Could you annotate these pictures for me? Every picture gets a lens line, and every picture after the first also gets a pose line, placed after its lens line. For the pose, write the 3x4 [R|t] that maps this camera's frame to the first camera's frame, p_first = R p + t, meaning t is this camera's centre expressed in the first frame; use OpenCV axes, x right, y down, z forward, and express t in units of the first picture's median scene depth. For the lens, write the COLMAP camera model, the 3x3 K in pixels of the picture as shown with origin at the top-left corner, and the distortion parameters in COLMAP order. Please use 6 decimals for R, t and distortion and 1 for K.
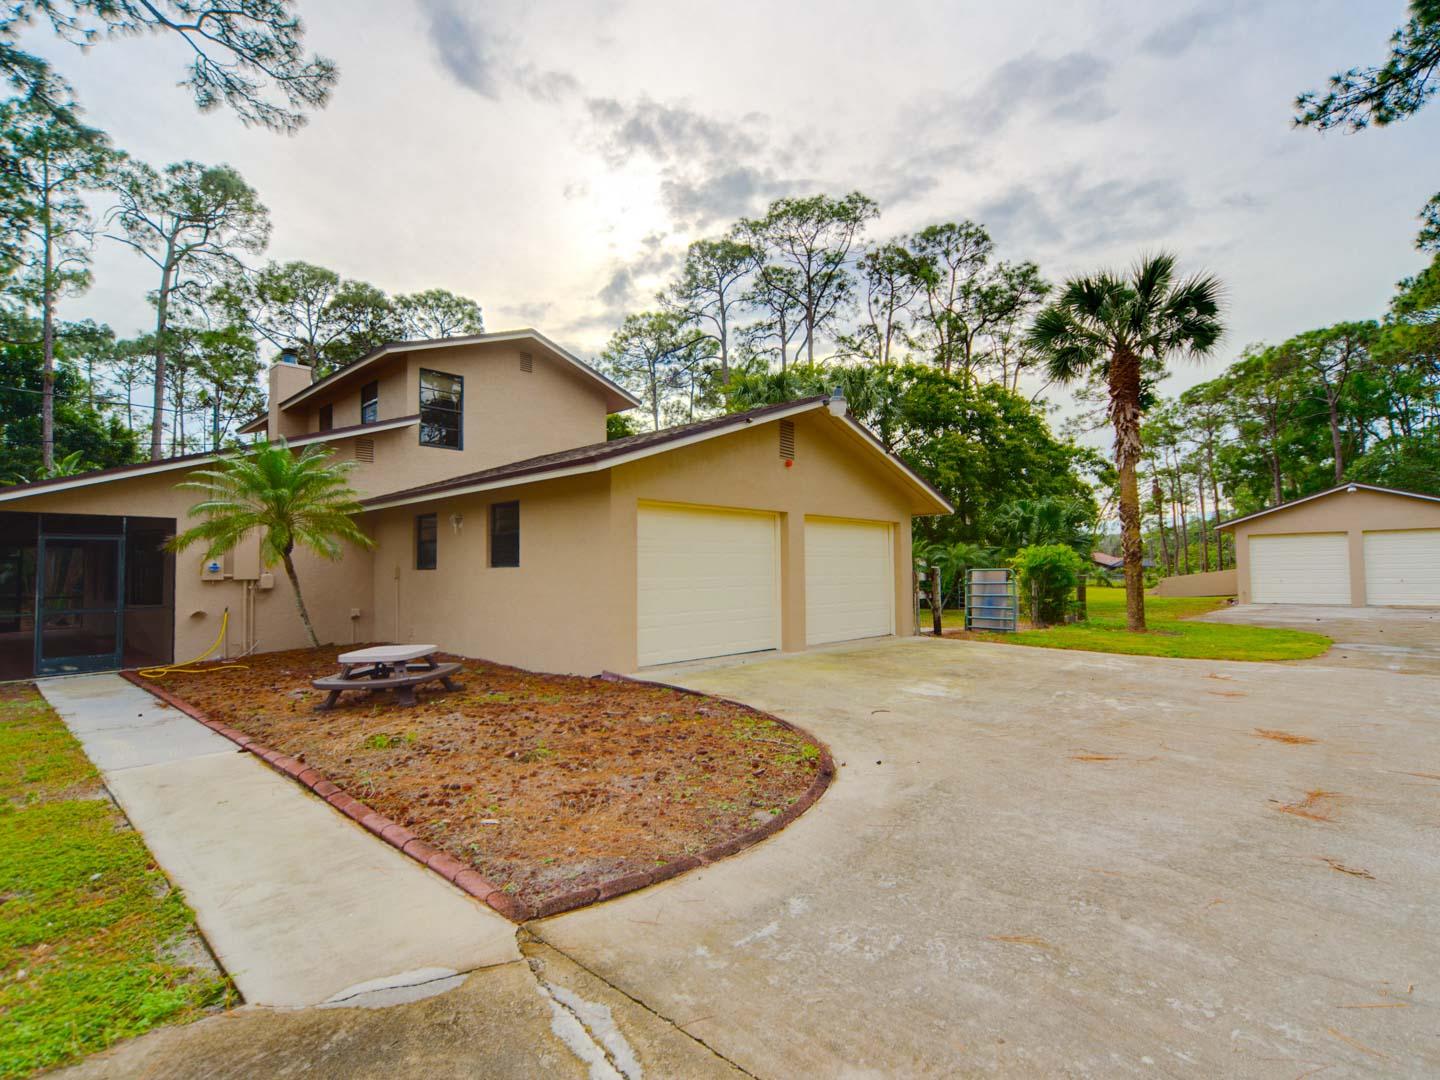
lens RADIAL K [[705.9, 0, 720.0], [0, 705.9, 540.0], [0, 0, 1]] dist [0.001215, -0.000850]
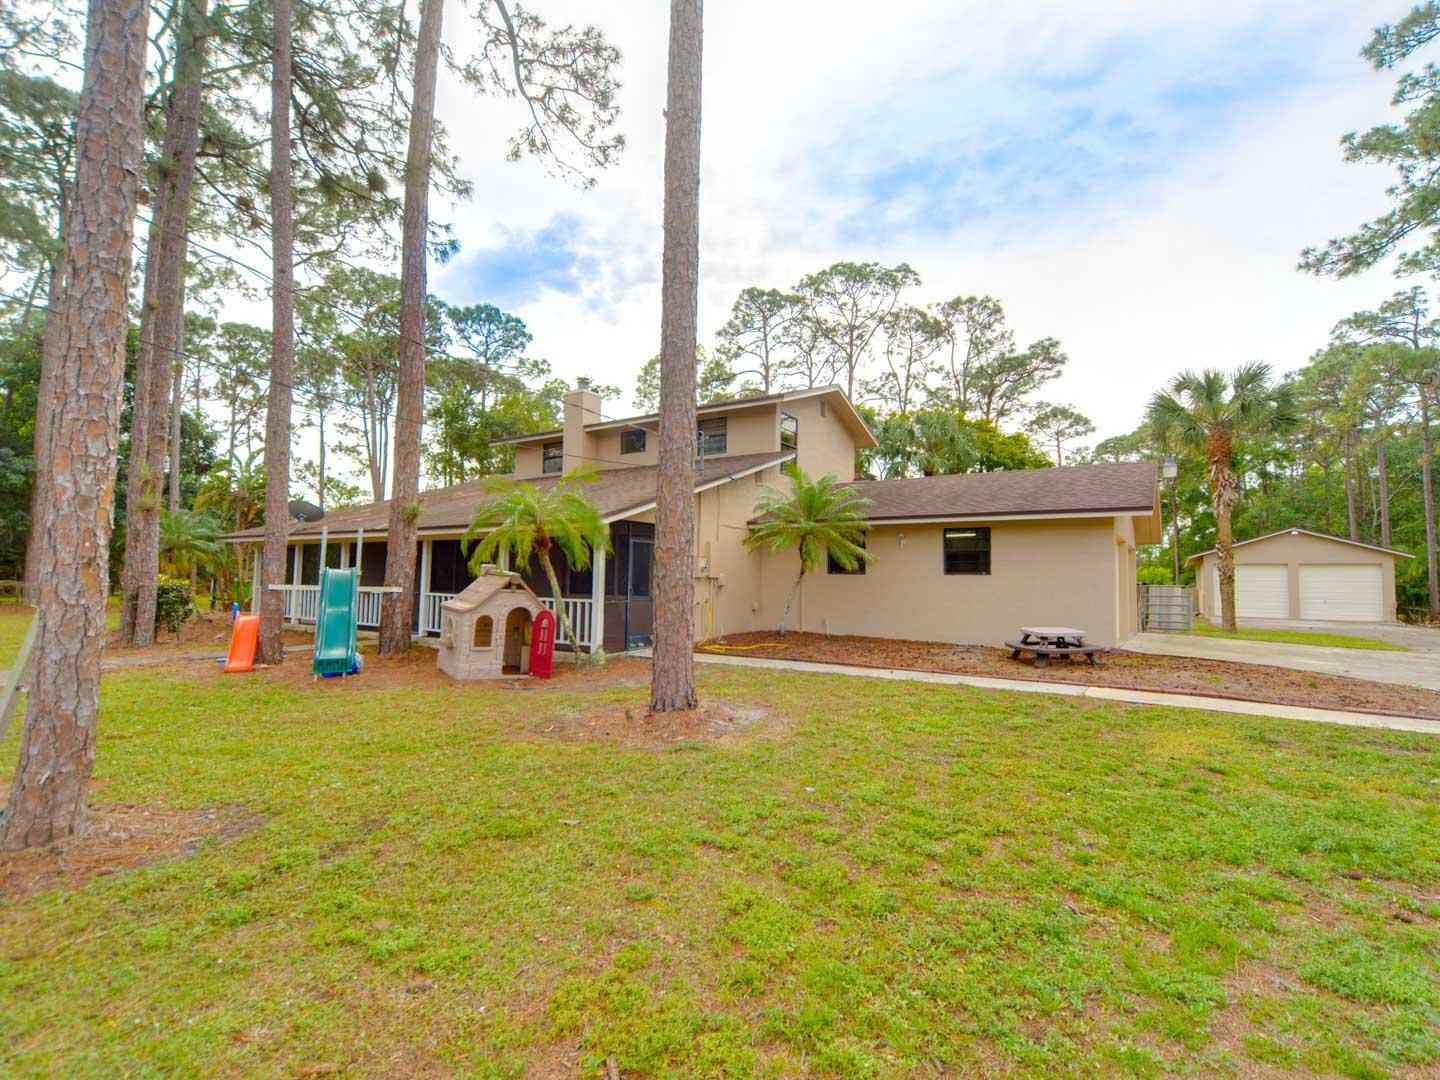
lens RADIAL K [[671.3, 0, 720.0], [0, 671.3, 540.0], [0, 0, 1]] dist [0.000279, -0.001370]
pose [[0.986463, 0.039275, 0.159212, -0.281108], [-0.036829, 0.999154, -0.018289, 0.003654], [-0.159796, 0.012178, 0.987075, -0.060405]]
